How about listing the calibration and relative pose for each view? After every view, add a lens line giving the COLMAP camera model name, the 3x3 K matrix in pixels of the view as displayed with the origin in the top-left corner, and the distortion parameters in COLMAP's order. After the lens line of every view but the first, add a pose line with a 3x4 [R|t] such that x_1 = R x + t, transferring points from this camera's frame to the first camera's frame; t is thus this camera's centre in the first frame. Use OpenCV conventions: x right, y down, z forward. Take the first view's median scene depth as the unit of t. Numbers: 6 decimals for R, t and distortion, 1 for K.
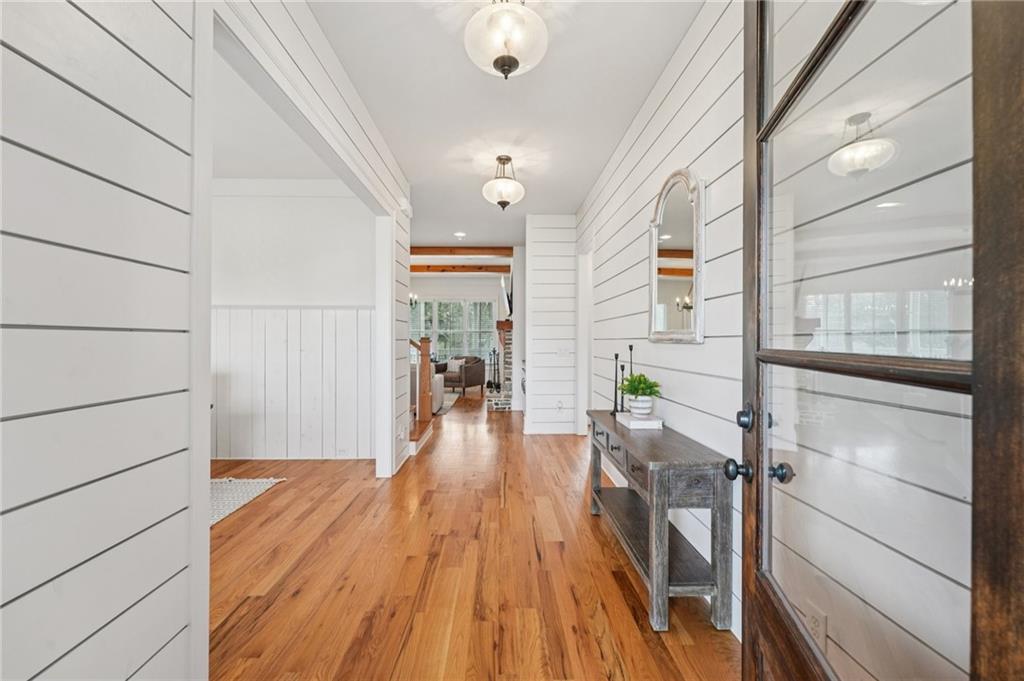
lens RADIAL K [[416.7, 0, 510.5], [0, 416.7, 340.4], [0, 0, 1]] dist [-0.022019, 0.001900]
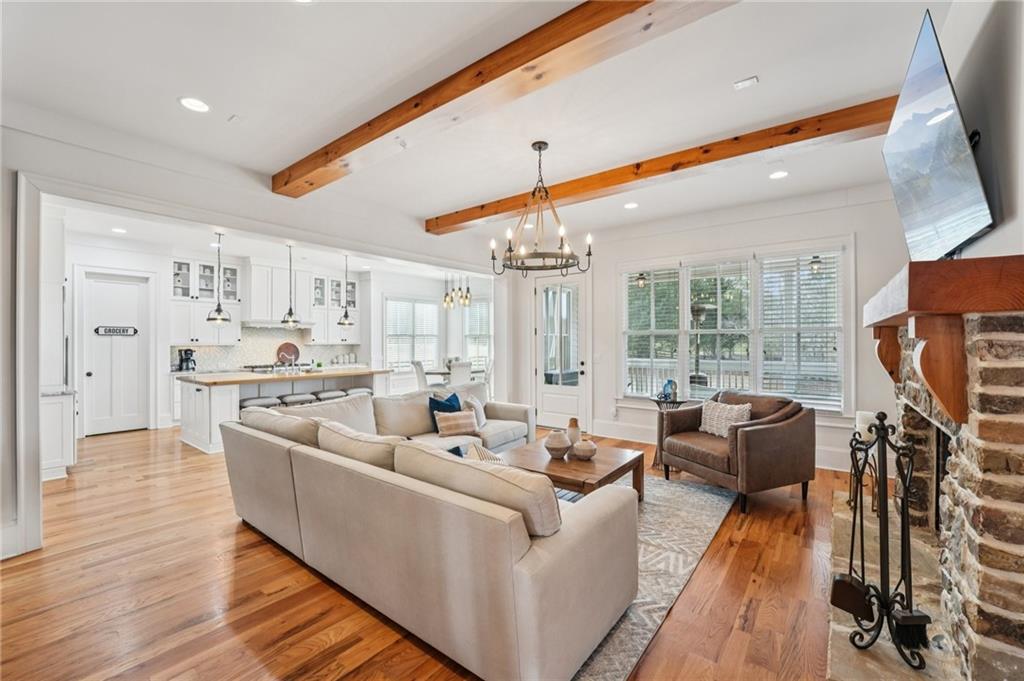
lens RADIAL K [[416.7, 0, 508.9], [0, 416.7, 341.1], [0, 0, 1]] dist [-0.022019, 0.001900]
pose [[0.770636, -0.006101, -0.637246, -0.052795], [0.005968, 0.999979, -0.002356, -0.015822], [0.637247, -0.001987, 0.770657, 0.759179]]
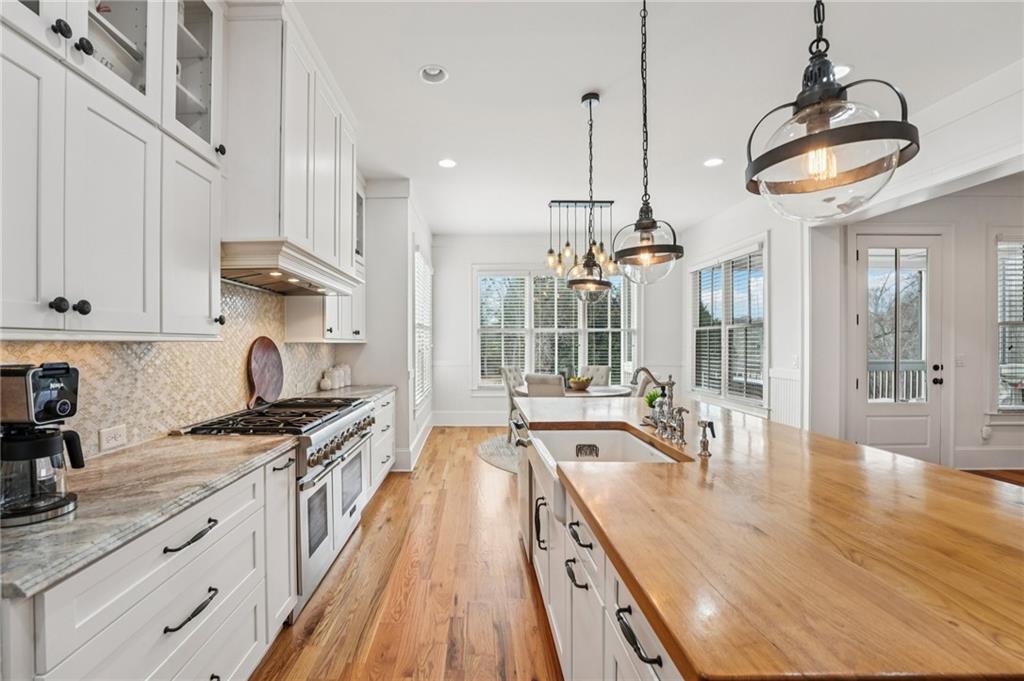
lens RADIAL K [[435.7, 0, 464.9], [0, 435.7, 345.5], [0, 0, 1]] dist [-0.019067, -0.000047]
pose [[0.998314, -0.008915, -0.057347, -1.055725], [0.009100, 0.999954, 0.002966, -0.009609], [0.057318, -0.003483, 0.998350, 0.881053]]
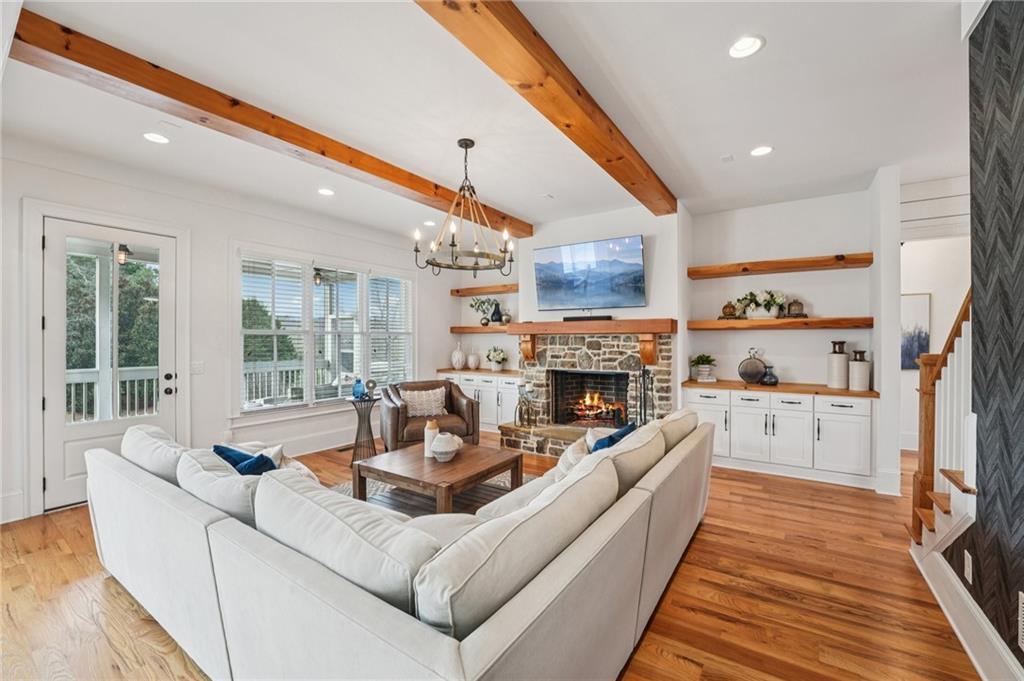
lens RADIAL K [[416.7, 0, 513.0], [0, 416.7, 338.0], [0, 0, 1]] dist [-0.022019, 0.001900]
pose [[0.589682, -0.001324, 0.807635, -0.624548], [0.005956, 0.999979, -0.002709, -0.017546], [-0.807614, 0.006408, 0.589677, 0.825147]]
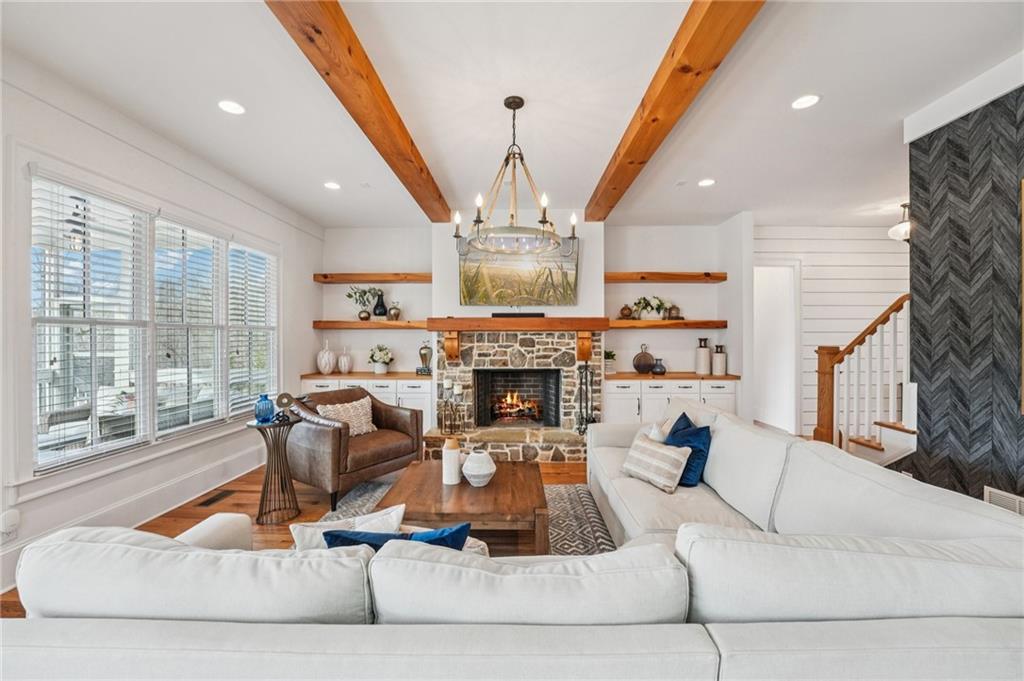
lens RADIAL K [[416.7, 0, 513.8], [0, 416.7, 339.0], [0, 0, 1]] dist [-0.022019, 0.001900]
pose [[0.051135, -0.006705, 0.998669, -0.668062], [0.004386, 0.999969, 0.006489, -0.016894], [-0.998682, 0.004048, 0.051163, 1.098762]]
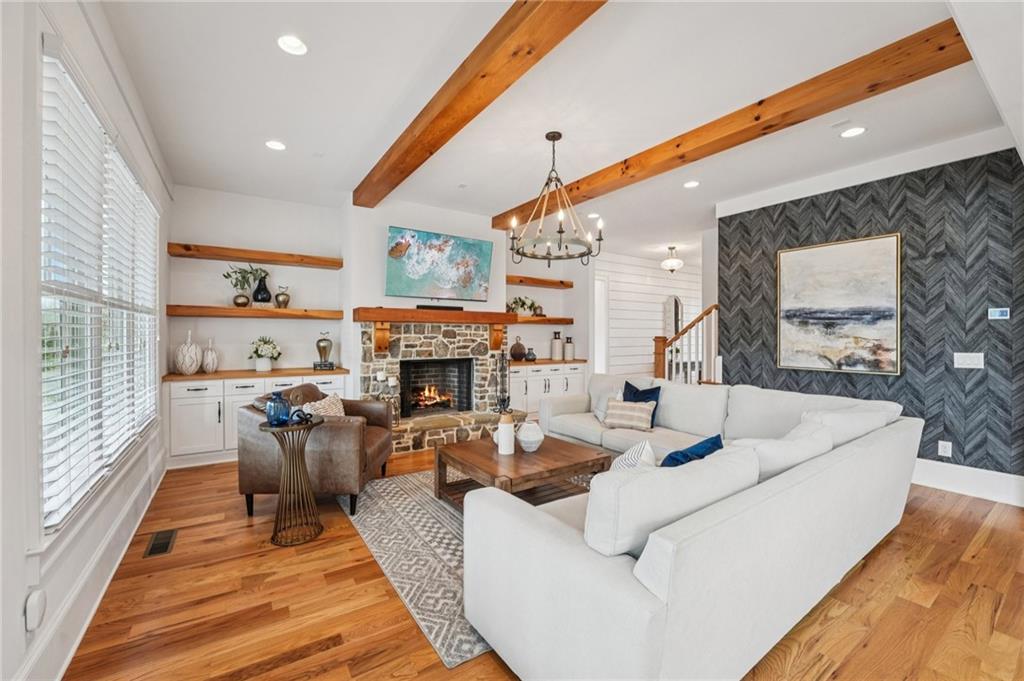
lens RADIAL K [[416.7, 0, 512.7], [0, 416.7, 337.6], [0, 0, 1]] dist [-0.022019, 0.001900]
pose [[-0.531386, -0.009930, 0.847072, -0.661839], [-0.001460, 0.999941, 0.010806, -0.008764], [-0.847129, 0.004505, -0.531368, 1.391945]]
